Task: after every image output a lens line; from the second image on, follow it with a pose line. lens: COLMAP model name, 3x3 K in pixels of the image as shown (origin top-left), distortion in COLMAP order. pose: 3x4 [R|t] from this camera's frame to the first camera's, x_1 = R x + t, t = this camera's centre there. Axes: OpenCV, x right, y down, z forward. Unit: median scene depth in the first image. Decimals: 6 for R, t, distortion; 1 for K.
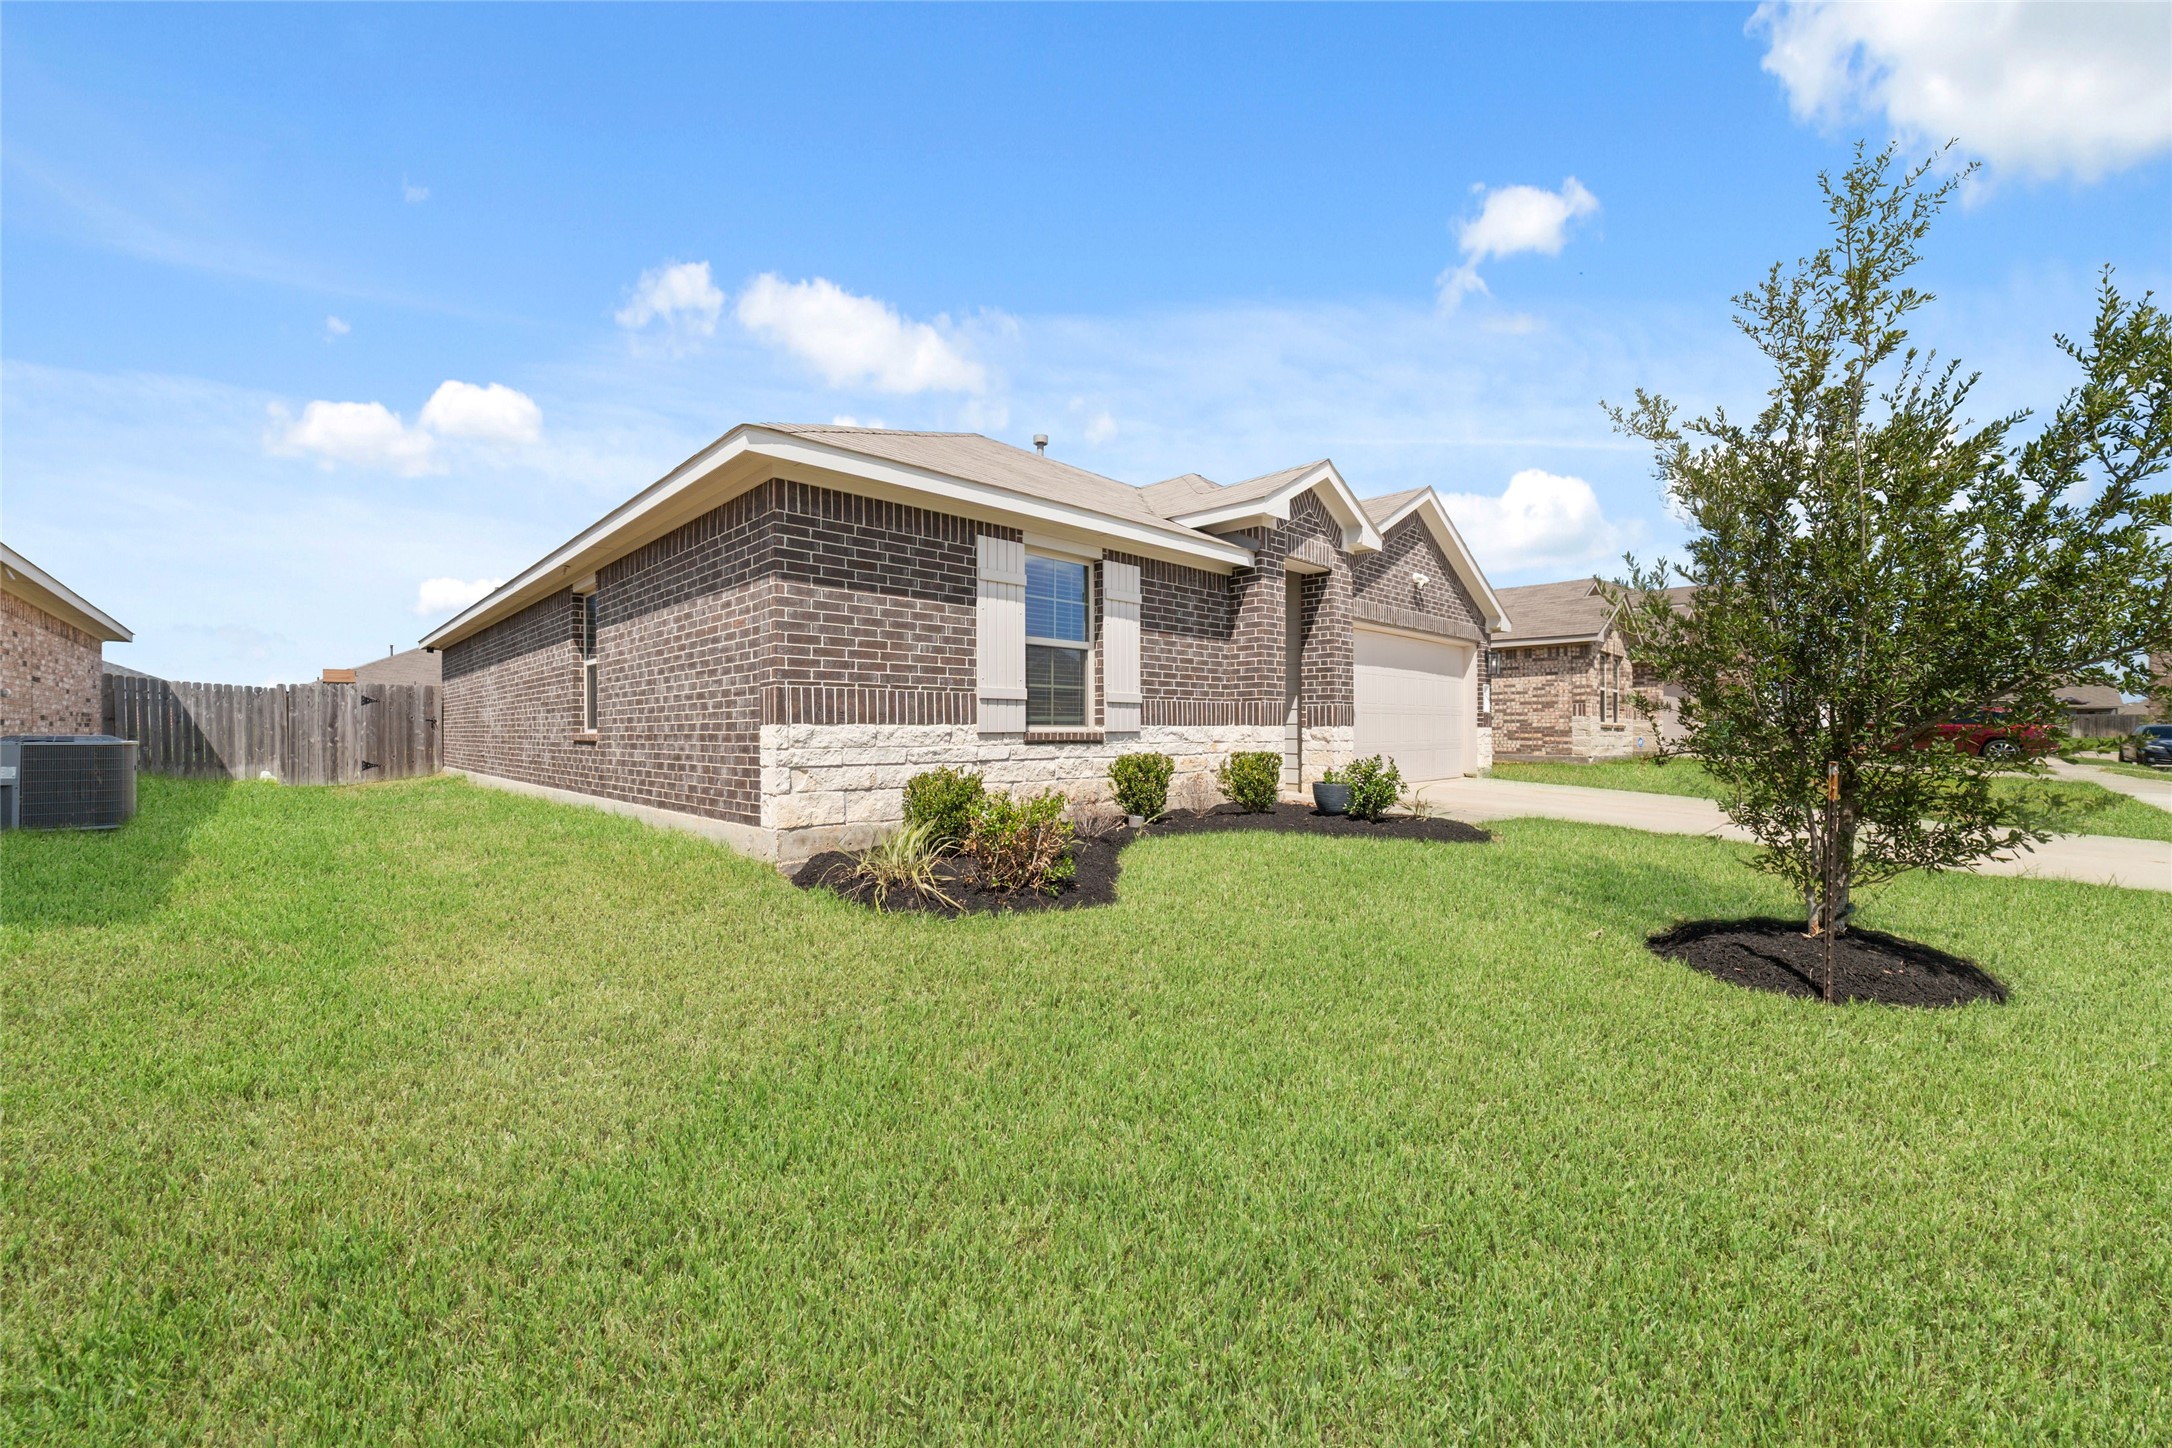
lens RADIAL K [[831.7, 0, 1091.8], [0, 831.7, 730.5], [0, 0, 1]] dist [-0.020547, 0.007703]
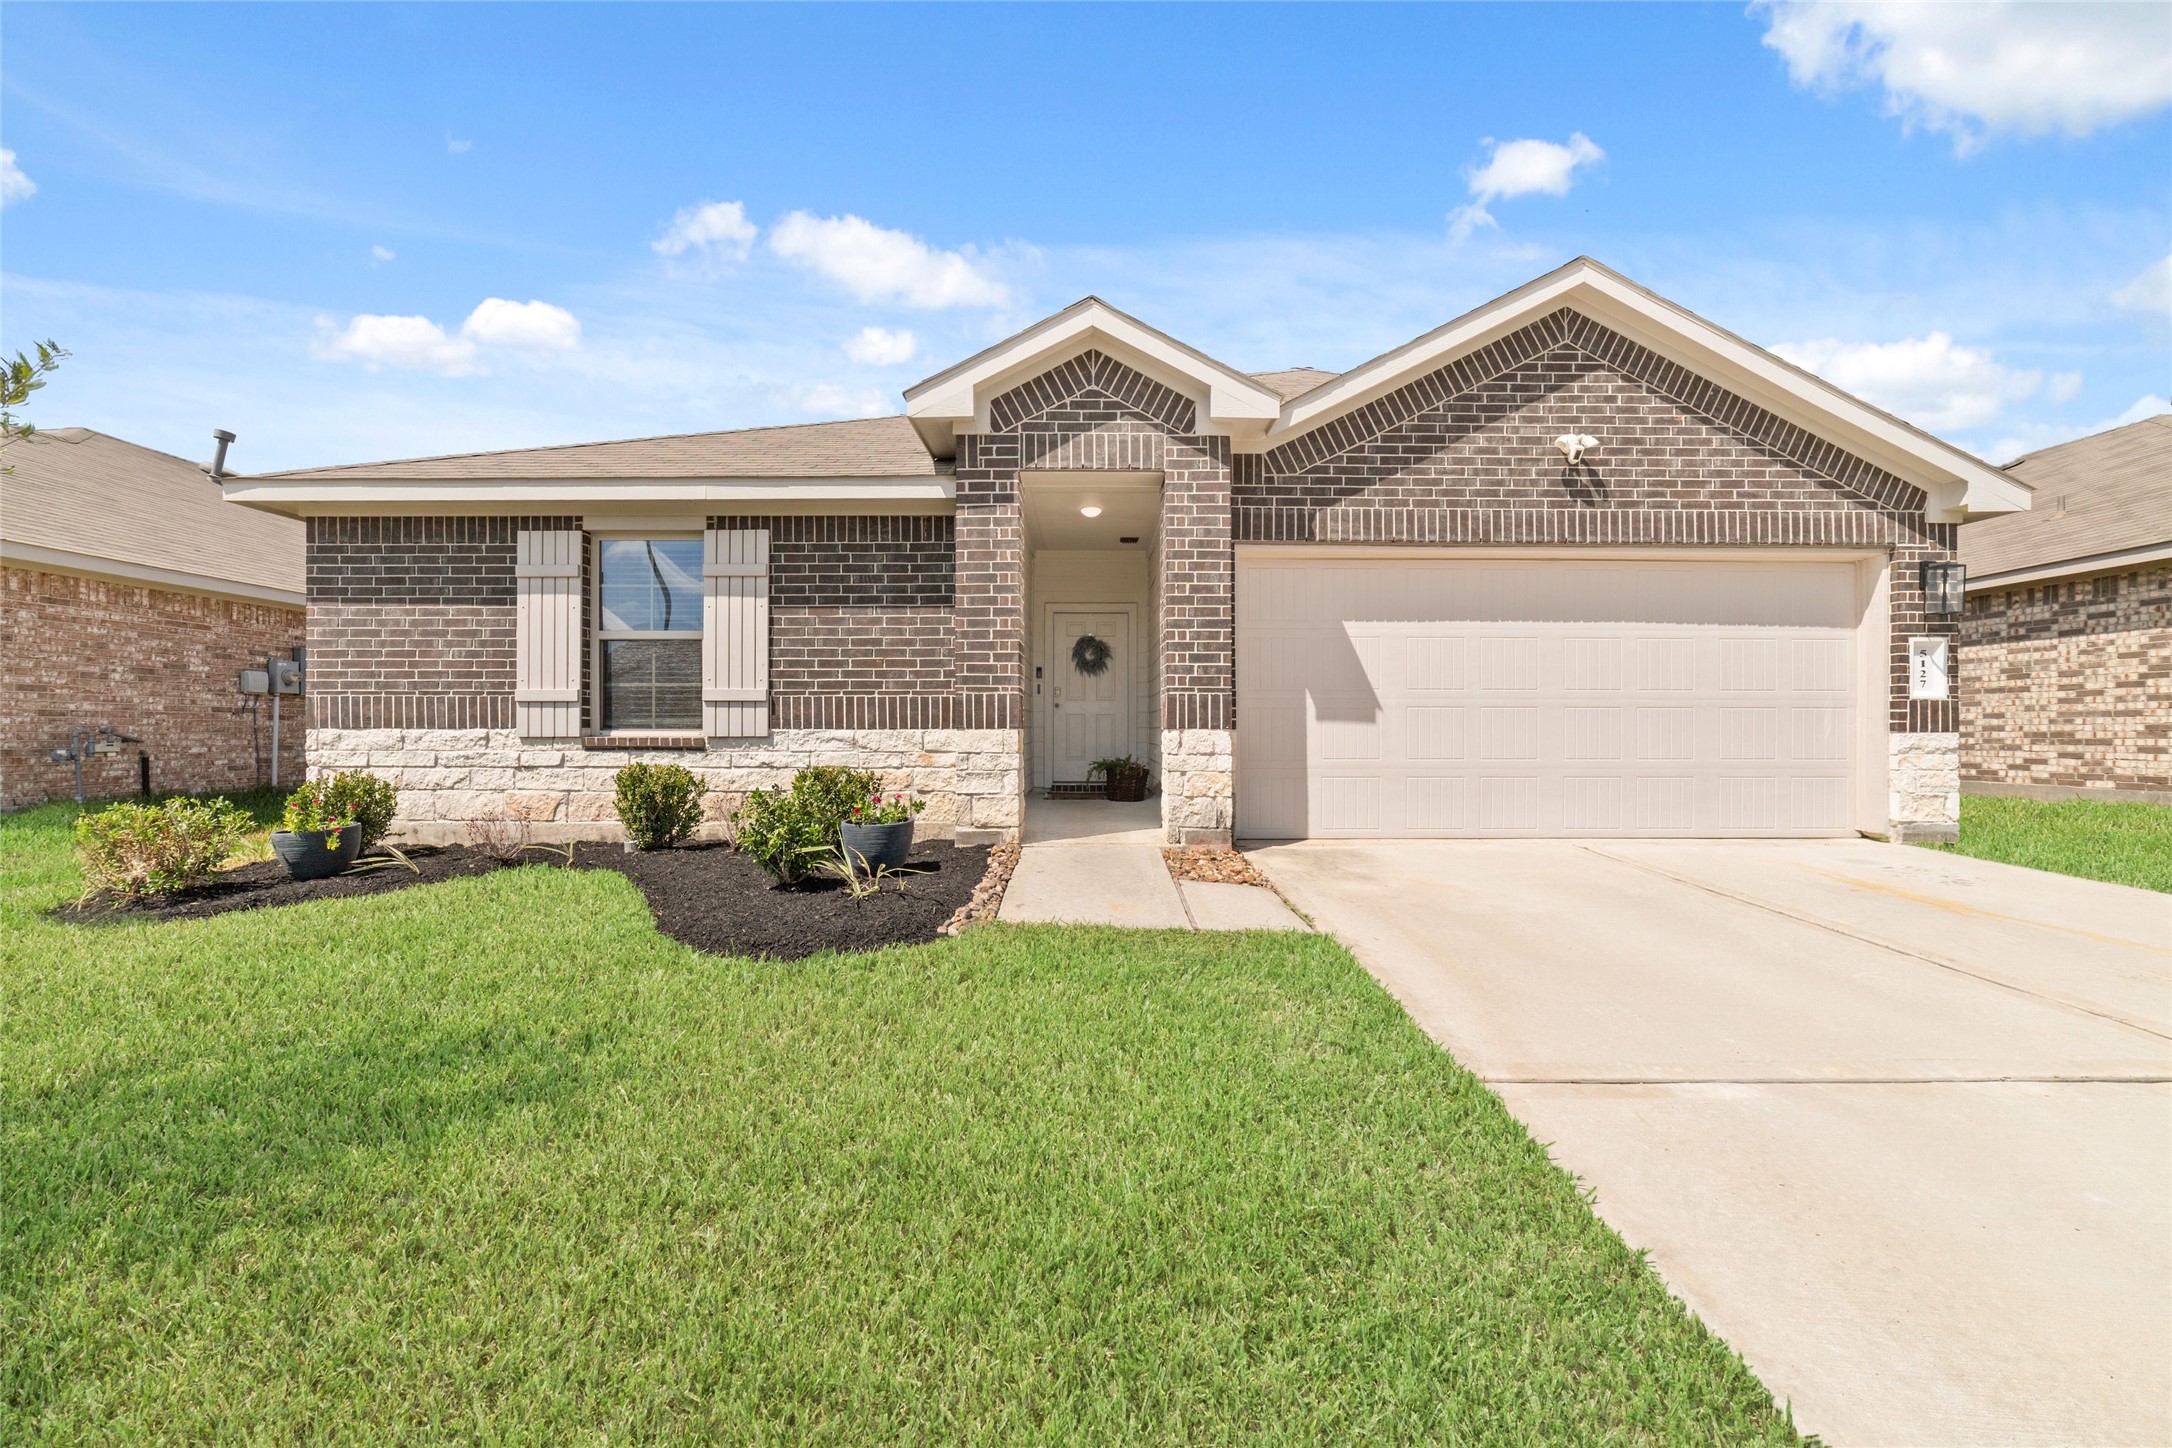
lens RADIAL K [[831.7, 0, 1091.8], [0, 831.7, 730.5], [0, 0, 1]] dist [-0.020547, 0.007703]
pose [[0.713652, -0.004831, -0.700484, 1.028189], [-0.002062, 0.999957, -0.008998, 0.002161], [0.700498, 0.007866, 0.713611, 0.806959]]
